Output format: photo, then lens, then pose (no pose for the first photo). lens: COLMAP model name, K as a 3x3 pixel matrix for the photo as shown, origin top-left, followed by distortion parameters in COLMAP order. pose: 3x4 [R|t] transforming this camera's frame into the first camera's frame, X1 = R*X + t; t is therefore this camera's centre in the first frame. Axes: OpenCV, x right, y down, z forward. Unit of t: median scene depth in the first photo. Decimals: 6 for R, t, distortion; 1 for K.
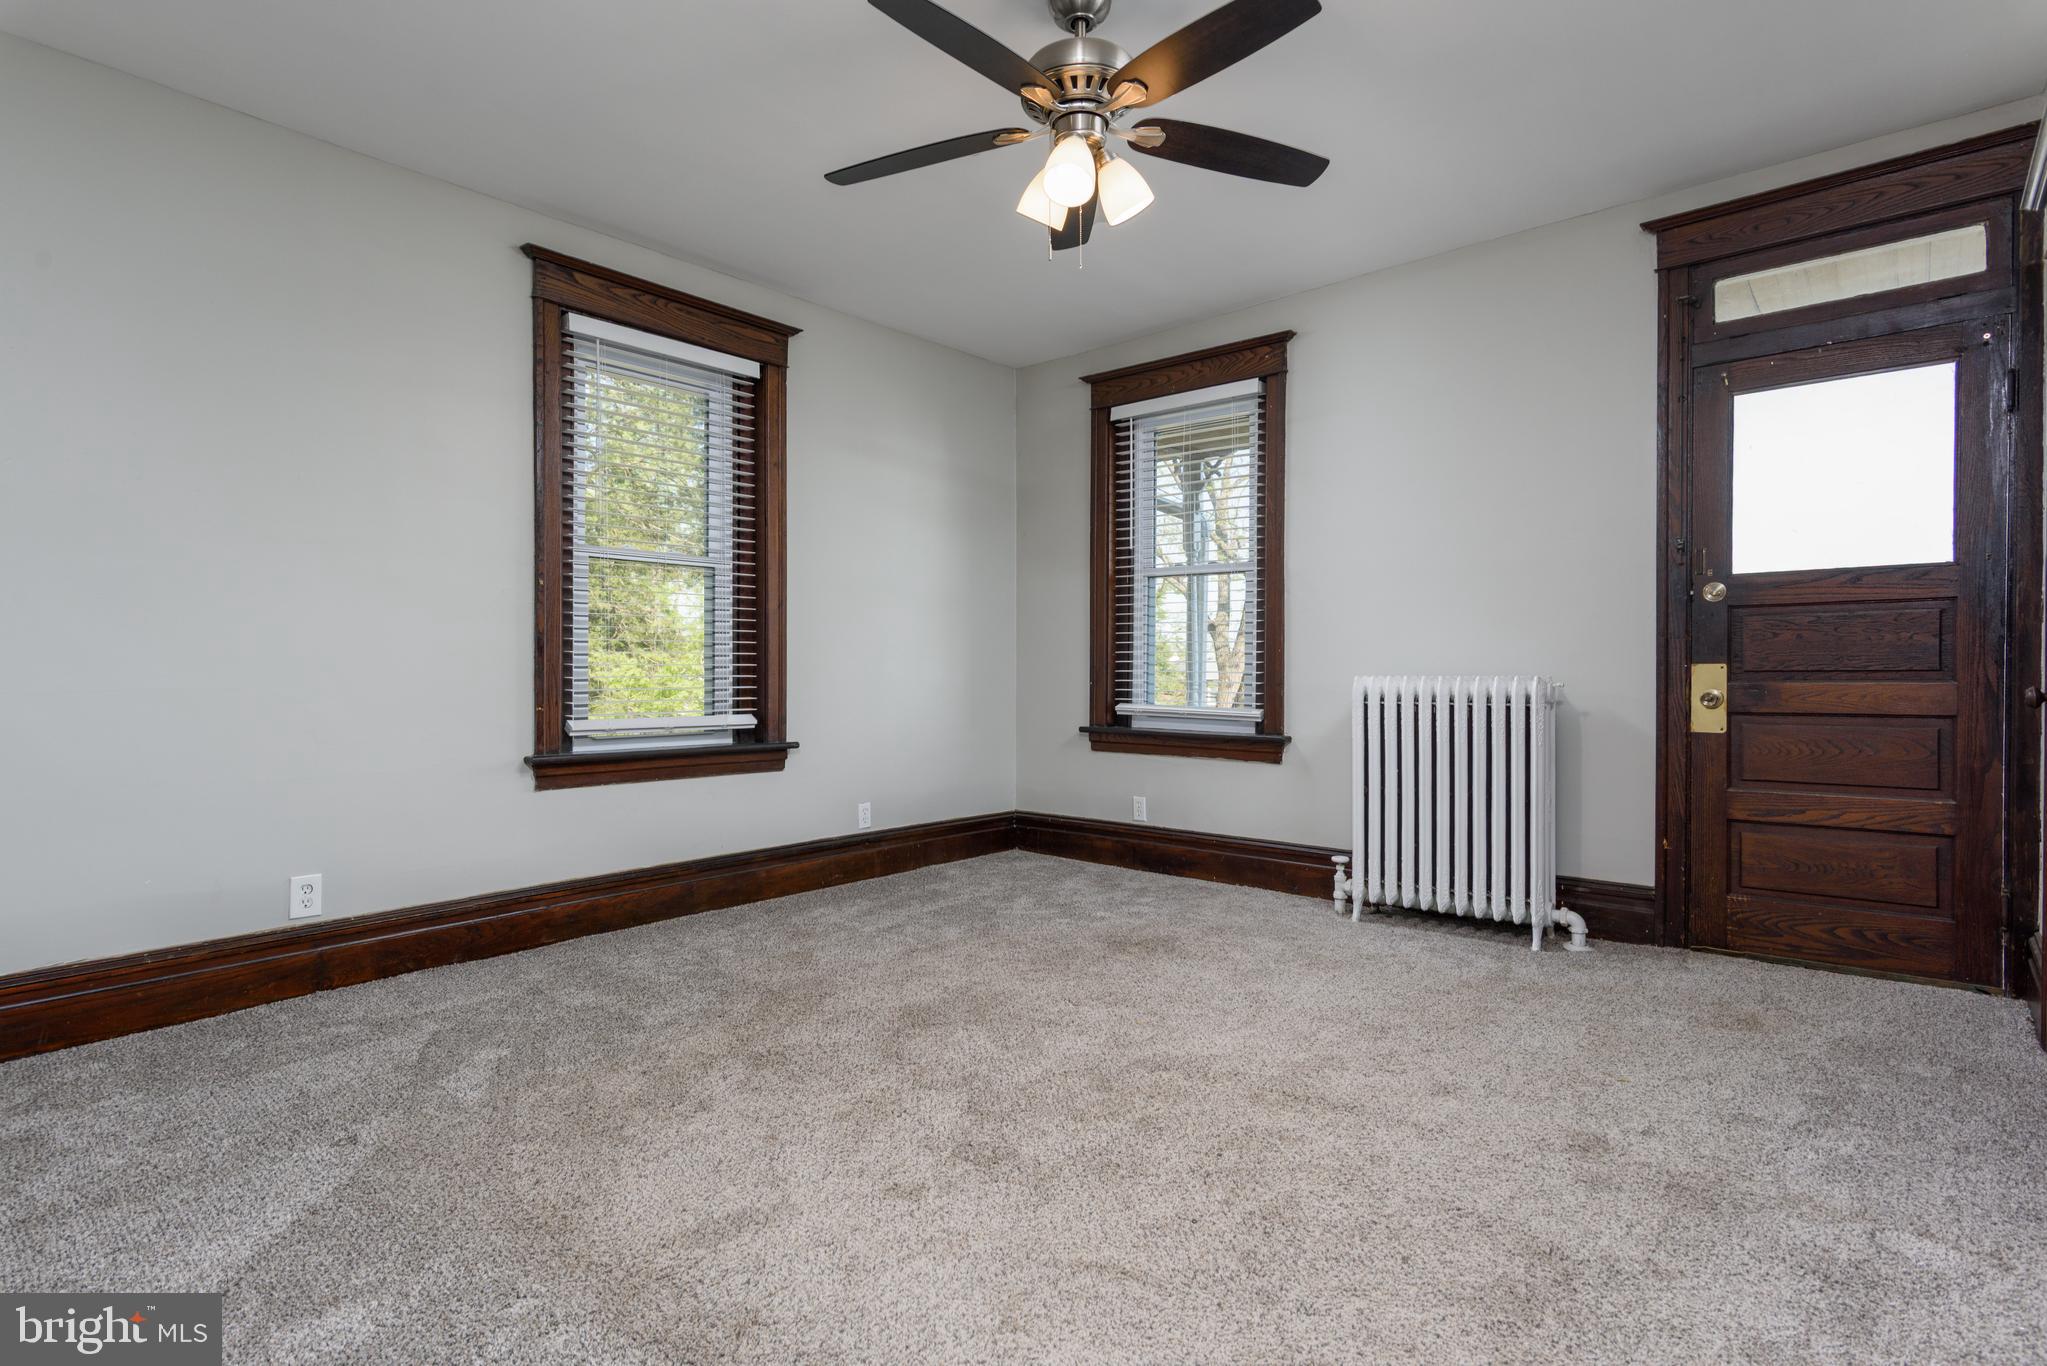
lens RADIAL K [[962.0, 0, 1023.5], [0, 962.0, 683.0], [0, 0, 1]] dist [-0.001306, -0.000201]
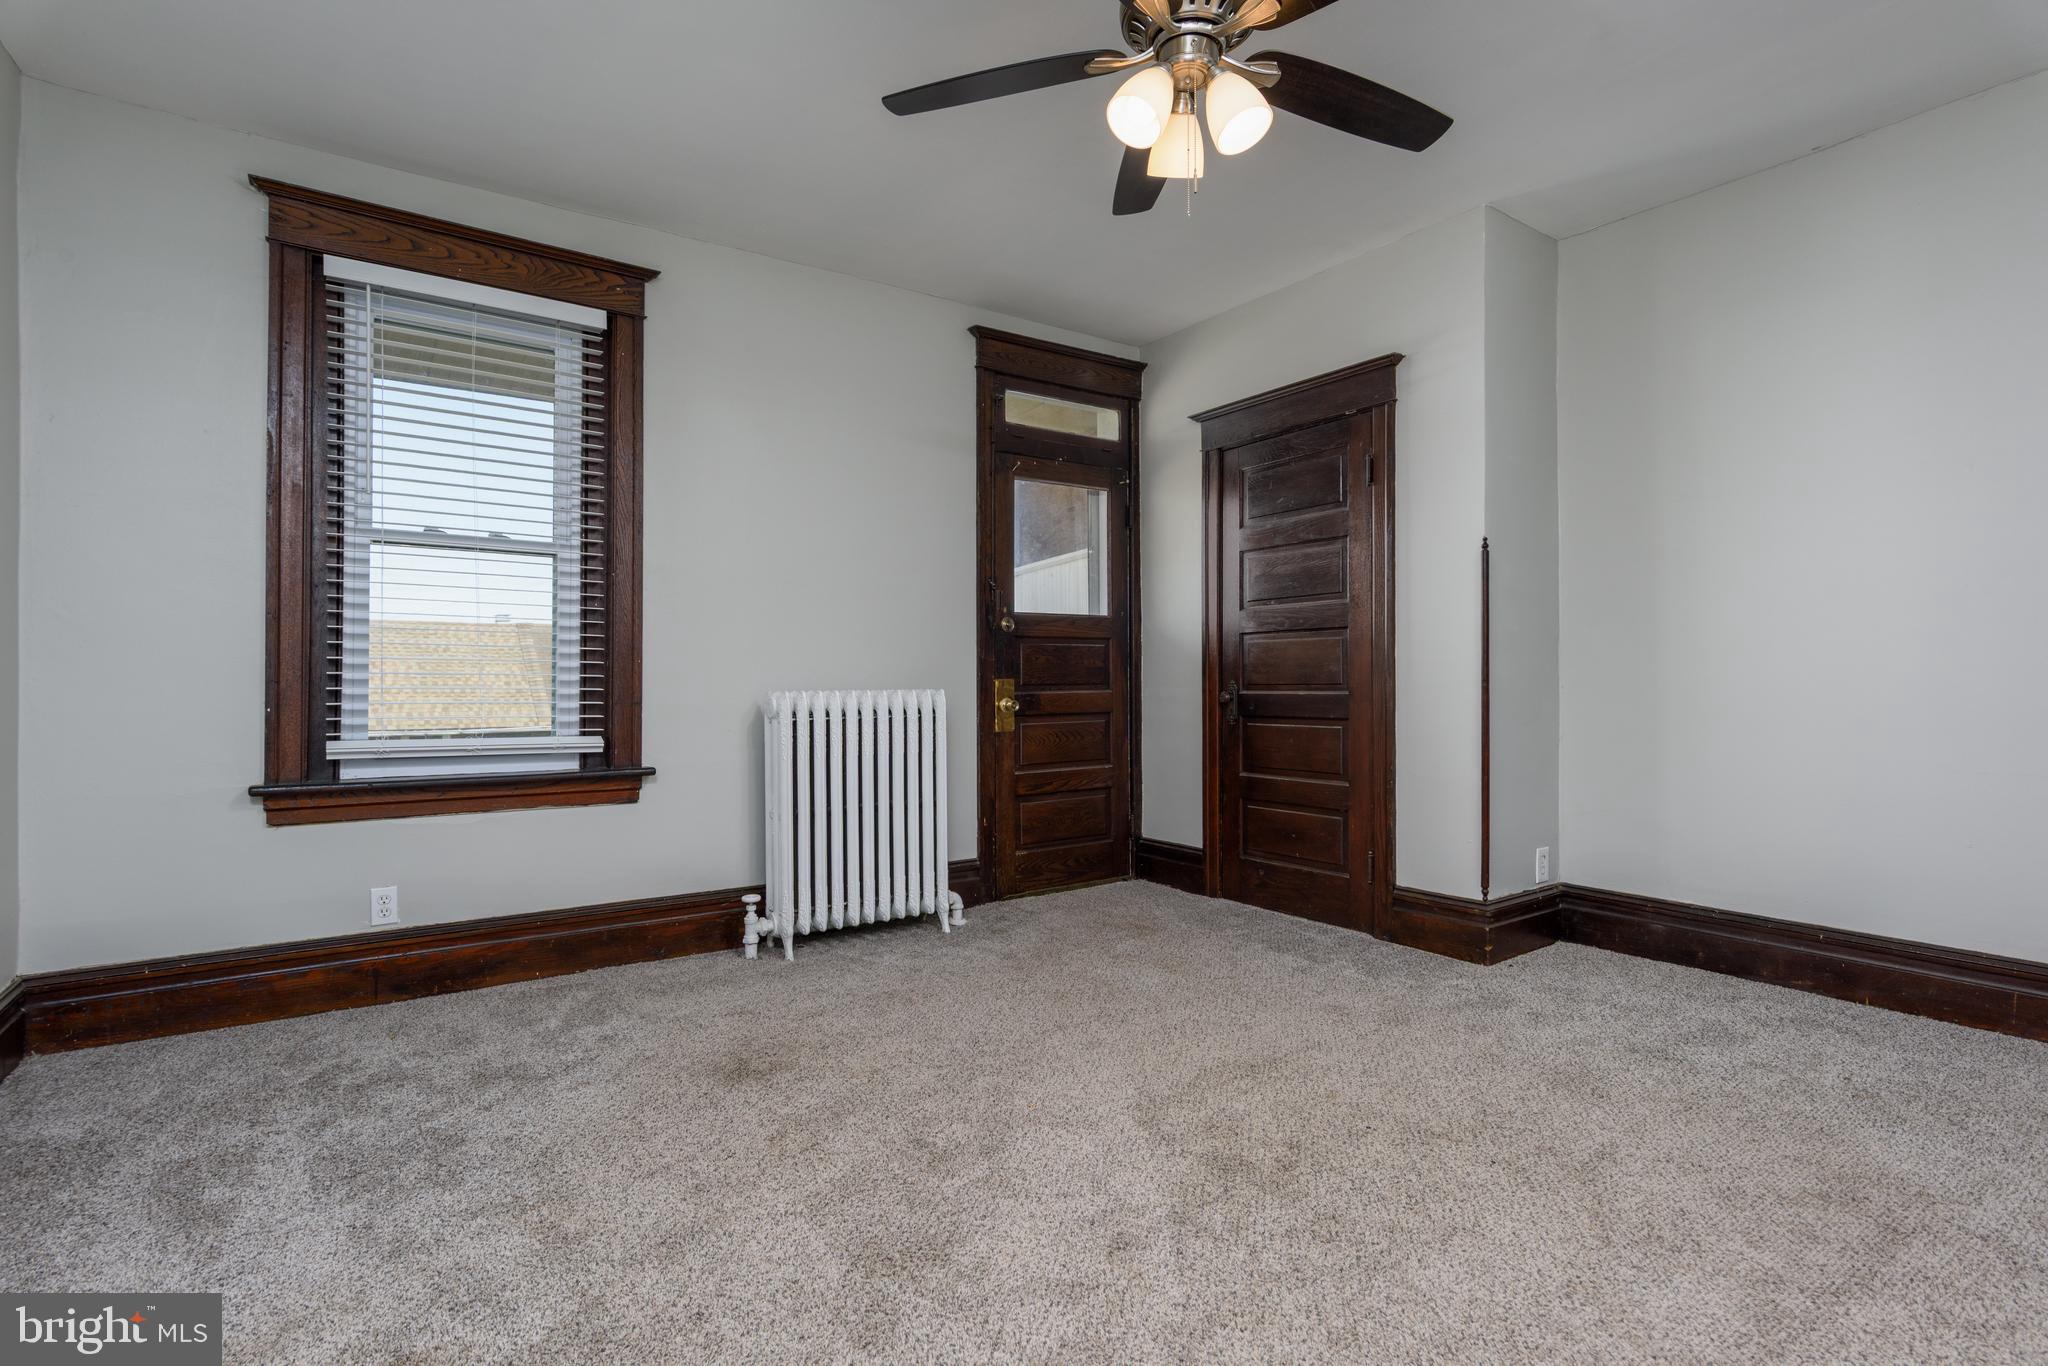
lens RADIAL K [[982.5, 0, 982.3], [0, 982.5, 680.3], [0, 0, 1]] dist [0.001822, 0.000817]
pose [[0.278850, 0.004831, 0.960323, -0.561841], [0.019359, 0.999756, -0.010651, -0.004350], [-0.960140, 0.021561, 0.278688, 0.630527]]
